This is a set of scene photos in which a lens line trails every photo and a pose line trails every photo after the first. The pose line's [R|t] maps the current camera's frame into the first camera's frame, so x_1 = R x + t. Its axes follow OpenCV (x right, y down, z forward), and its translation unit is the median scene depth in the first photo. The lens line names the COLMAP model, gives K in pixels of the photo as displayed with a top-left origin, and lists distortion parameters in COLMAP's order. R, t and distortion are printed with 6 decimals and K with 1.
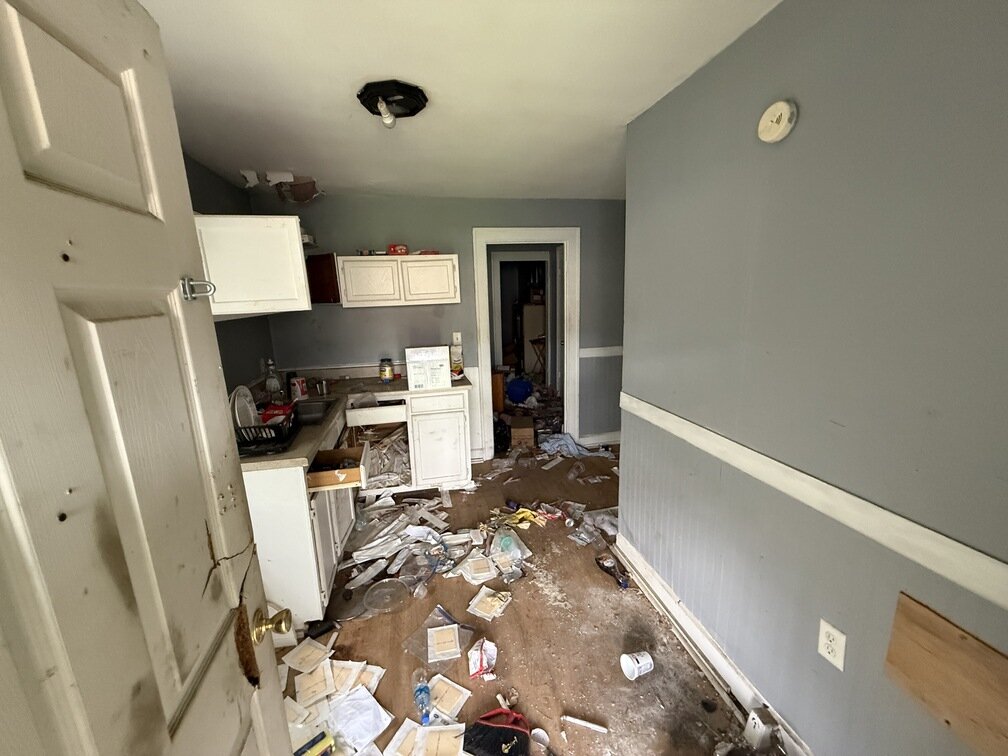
lens RADIAL K [[404.1, 0, 504.0], [0, 404.1, 378.0], [0, 0, 1]] dist [0.002620, 0.000564]
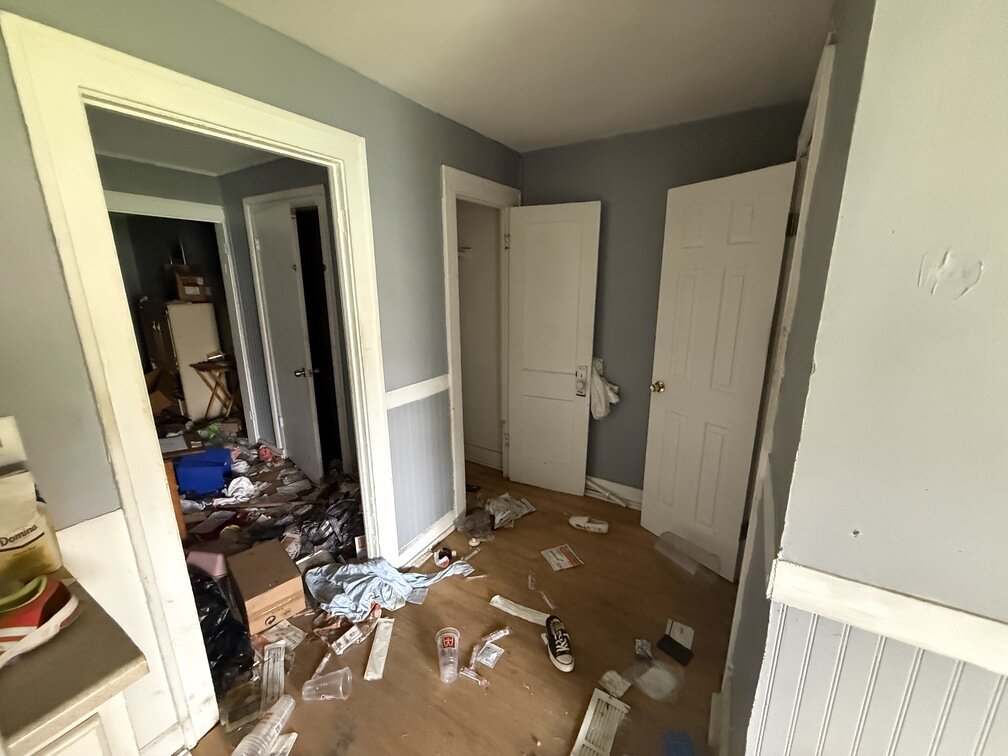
lens RADIAL K [[404.1, 0, 504.0], [0, 404.1, 378.0], [0, 0, 1]] dist [0.002620, 0.000564]
pose [[0.699433, -0.141361, 0.700579, -0.059445], [0.132716, 0.988885, 0.067035, -0.103281], [-0.702268, 0.046091, 0.710419, 0.528195]]
